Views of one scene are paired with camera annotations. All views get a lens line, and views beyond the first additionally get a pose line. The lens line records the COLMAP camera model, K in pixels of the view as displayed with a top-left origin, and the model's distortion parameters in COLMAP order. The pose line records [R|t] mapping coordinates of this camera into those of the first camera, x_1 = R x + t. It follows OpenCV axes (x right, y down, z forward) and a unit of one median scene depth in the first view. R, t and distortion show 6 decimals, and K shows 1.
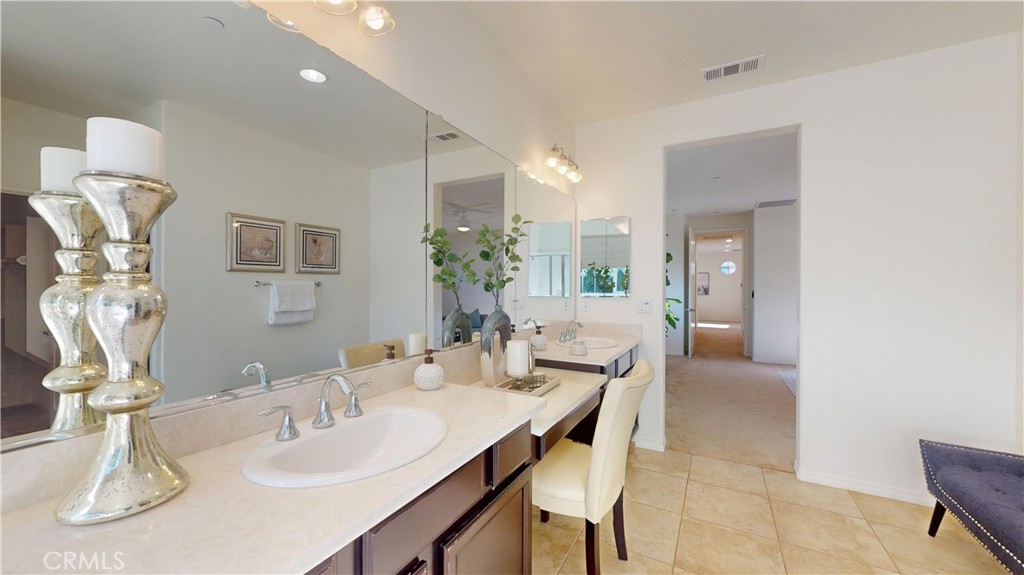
lens RADIAL K [[375.9, 0, 496.5], [0, 375.9, 288.0], [0, 0, 1]] dist [-0.000792, -0.000099]
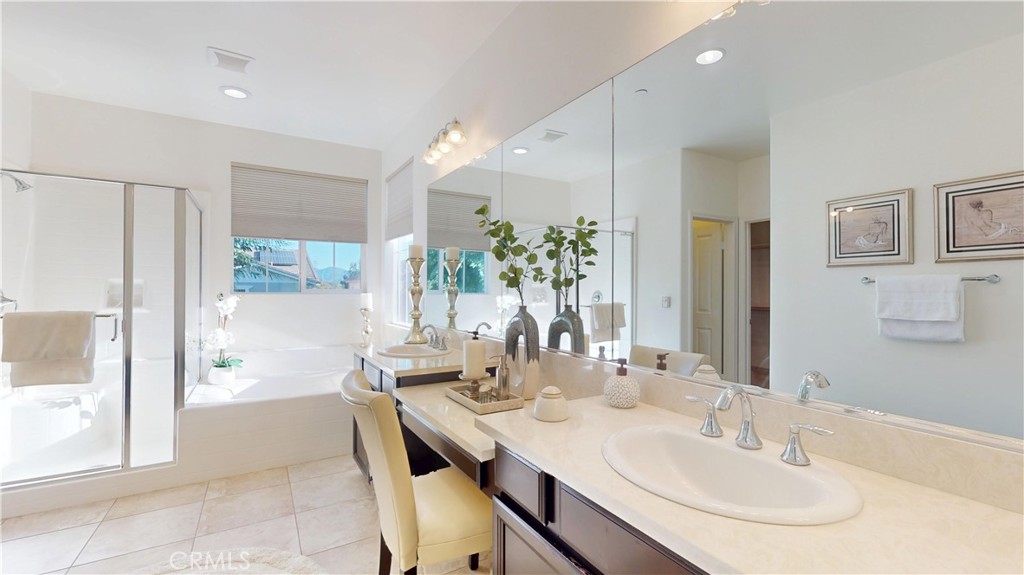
lens RADIAL K [[424.6, 0, 514.6], [0, 424.6, 285.2], [0, 0, 1]] dist [-0.002212, 0.000148]
pose [[-0.506224, -0.003109, -0.862396, 0.521695], [0.002195, 0.999986, -0.004893, 0.000830], [0.862399, -0.004370, -0.506210, 0.848863]]
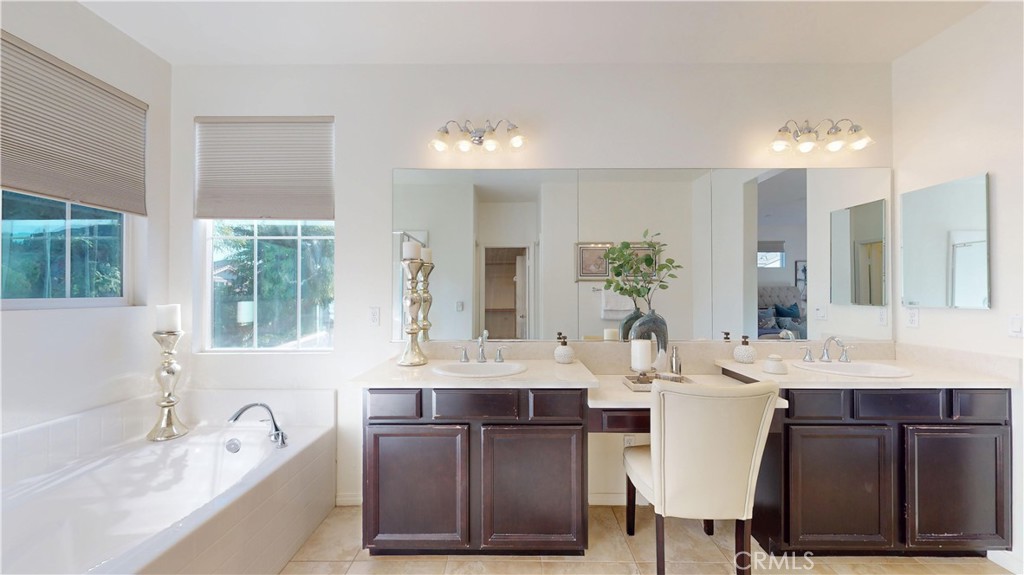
lens RADIAL K [[375.9, 0, 514.9], [0, 375.9, 290.1], [0, 0, 1]] dist [-0.000792, -0.000099]
pose [[0.470125, 0.001449, -0.882599, 0.504291], [-0.002656, 0.999996, 0.000227, -0.008781], [0.882596, 0.002237, 0.470127, 0.066599]]
